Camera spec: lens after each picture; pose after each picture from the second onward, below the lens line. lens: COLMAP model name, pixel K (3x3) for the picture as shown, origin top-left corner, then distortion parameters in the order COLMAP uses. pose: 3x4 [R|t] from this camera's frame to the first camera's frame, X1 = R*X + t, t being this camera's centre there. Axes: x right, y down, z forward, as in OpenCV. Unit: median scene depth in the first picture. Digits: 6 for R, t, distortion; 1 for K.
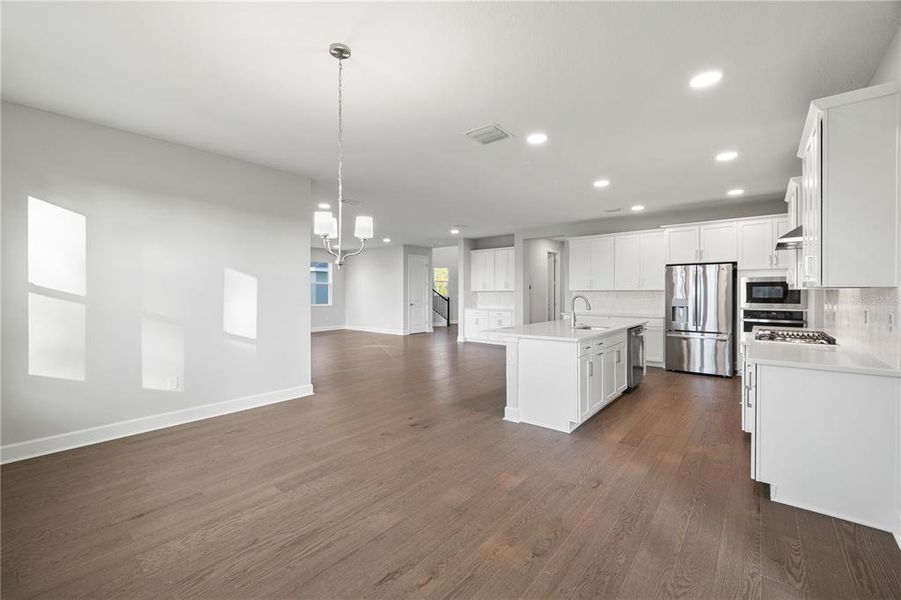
lens RADIAL K [[373.7, 0, 443.0], [0, 373.7, 292.0], [0, 0, 1]] dist [0.001071, 0.000045]
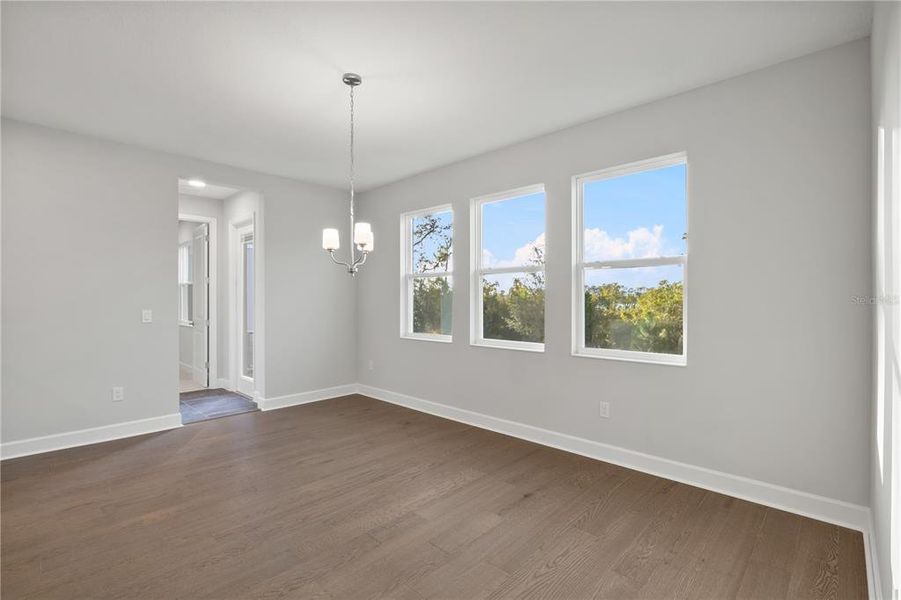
lens RADIAL K [[412.6, 0, 450.5], [0, 412.6, 300.0], [0, 0, 1]] dist [-0.000745, -0.000049]
pose [[-0.998461, -0.000636, 0.055456, -0.429772], [-0.000656, 1.000000, -0.000339, 0.003356], [-0.055456, -0.000375, -0.998461, 1.495535]]
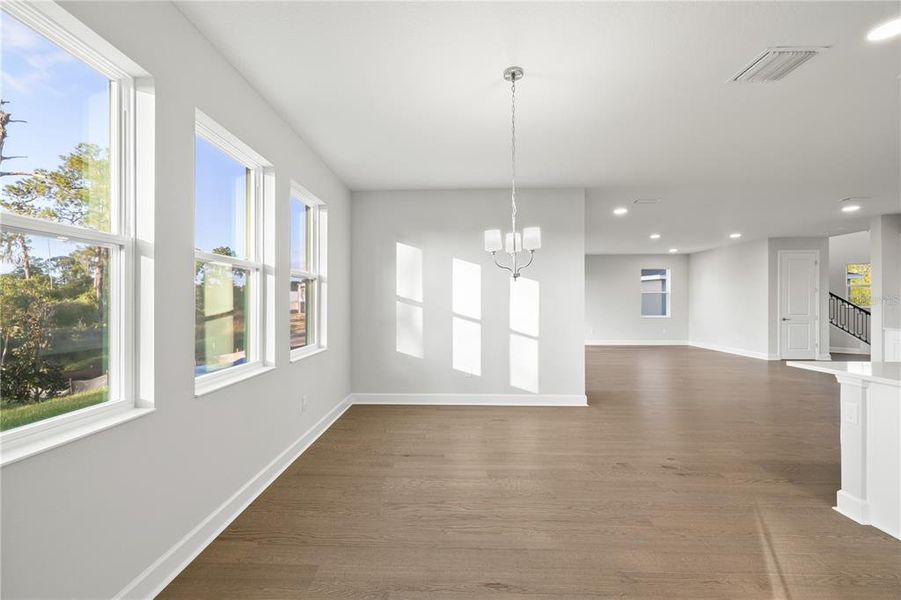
lens RADIAL K [[375.3, 0, 448.3], [0, 375.3, 301.4], [0, 0, 1]] dist [0.001762, 0.000209]
pose [[0.625490, -0.003473, -0.780225, 0.293237], [0.002284, 0.999994, -0.002620, -0.001864], [0.780229, -0.000144, 0.625494, 0.135766]]
